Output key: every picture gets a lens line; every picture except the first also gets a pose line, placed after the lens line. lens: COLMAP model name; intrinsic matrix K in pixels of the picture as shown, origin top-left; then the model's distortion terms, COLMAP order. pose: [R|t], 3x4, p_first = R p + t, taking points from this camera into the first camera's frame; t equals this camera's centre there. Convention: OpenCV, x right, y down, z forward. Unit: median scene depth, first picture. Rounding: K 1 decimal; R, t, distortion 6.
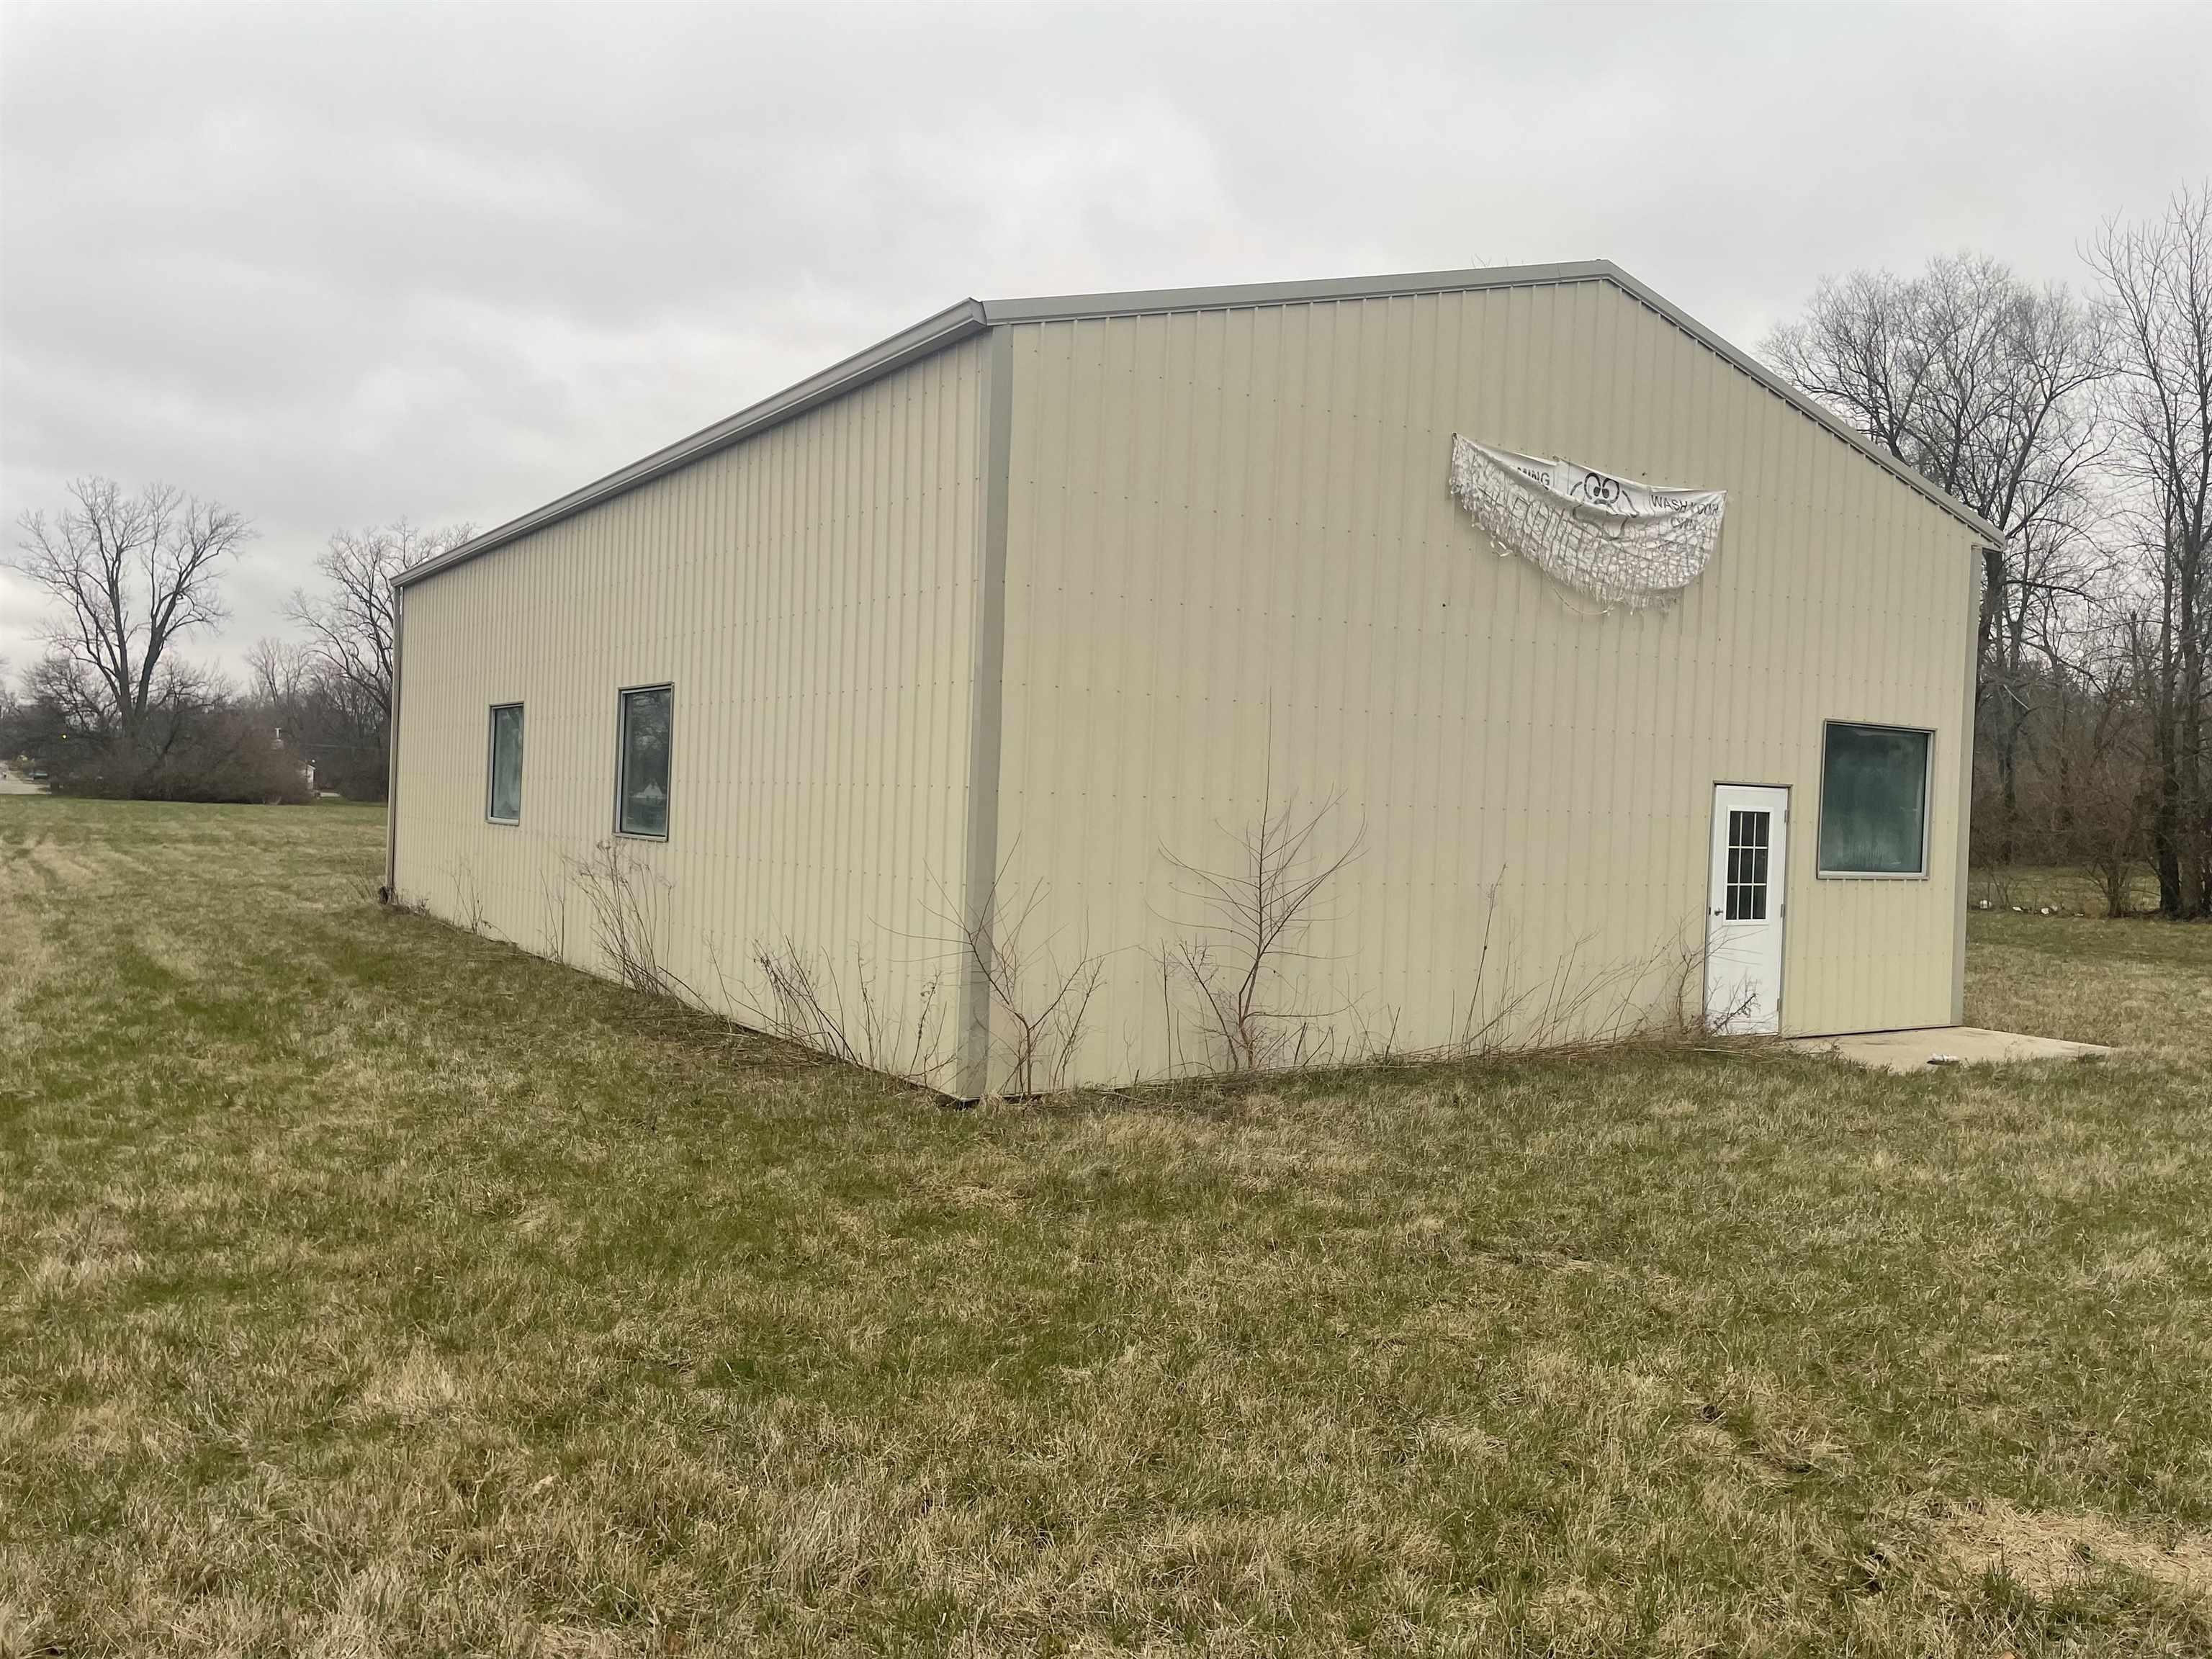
lens RADIAL K [[1670.2, 0, 1106.0], [0, 1670.2, 829.5], [0, 0, 1]] dist [0.147136, -0.257872]
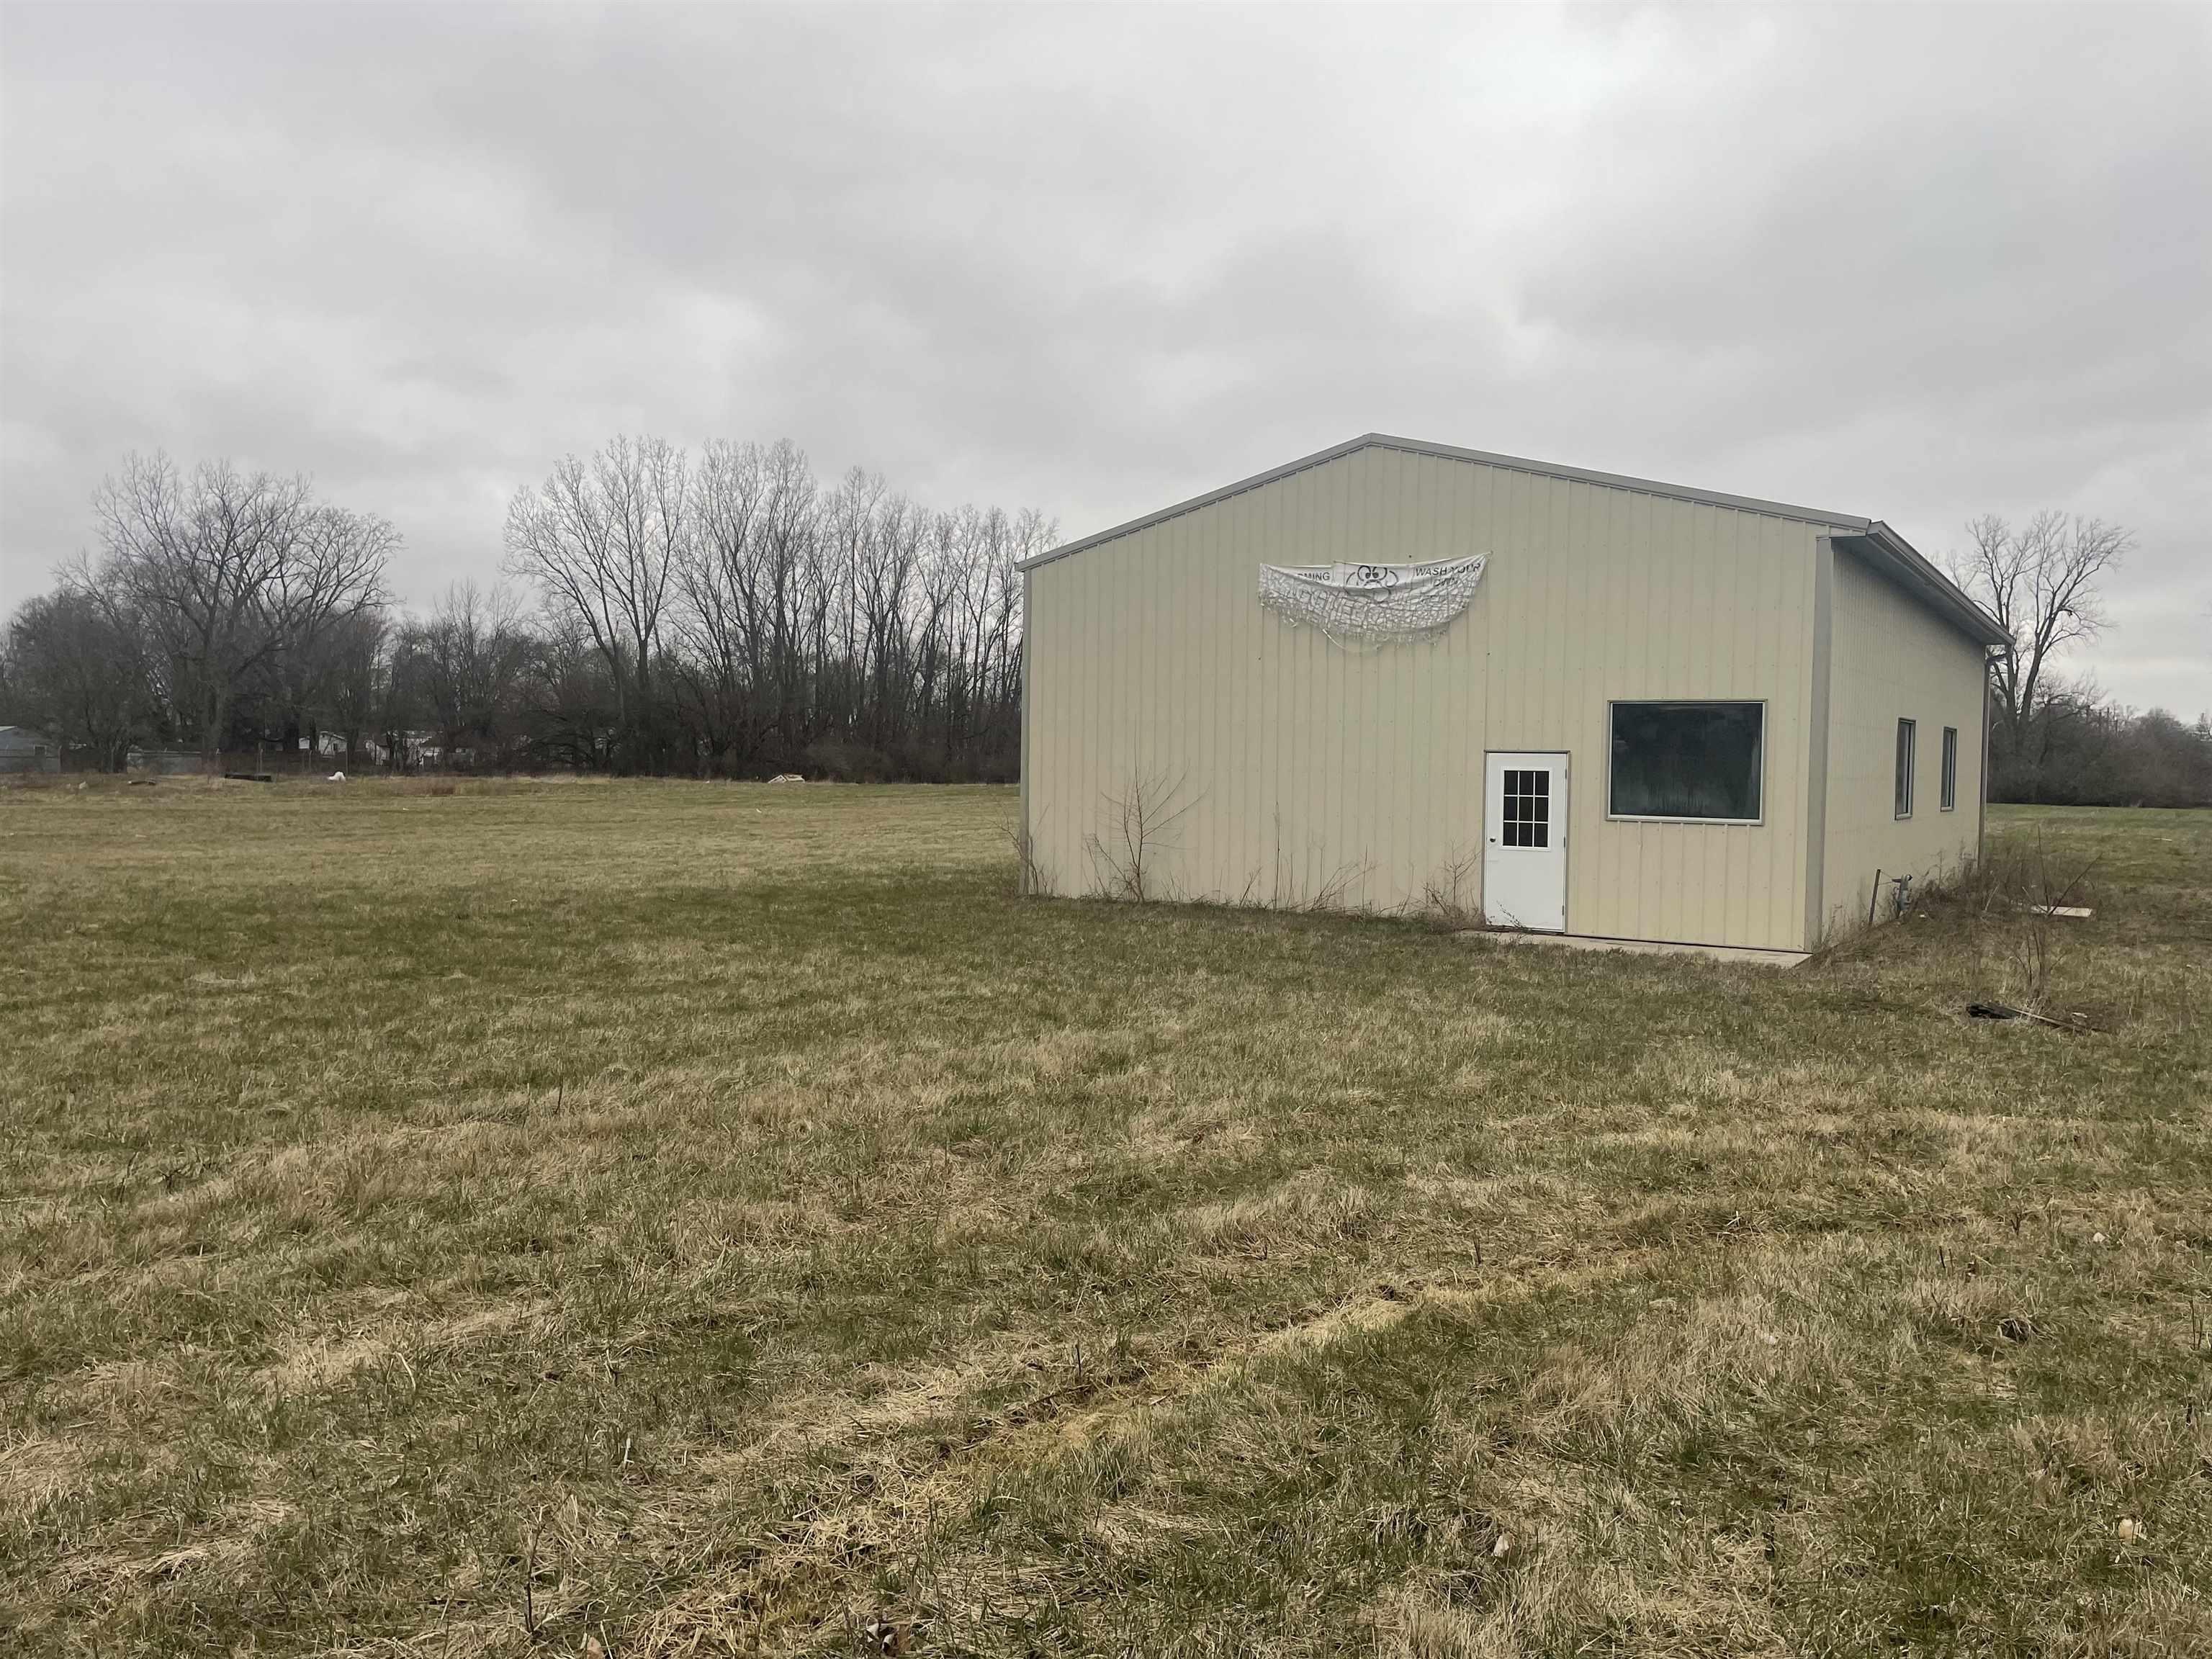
lens RADIAL K [[1670.2, 0, 1106.0], [0, 1670.2, 829.5], [0, 0, 1]] dist [0.147136, -0.257872]
pose [[0.395237, 0.013340, -0.918482, 1.548043], [-0.019900, 0.999784, 0.005958, 0.037601], [0.918364, 0.015923, 0.395417, 0.119635]]
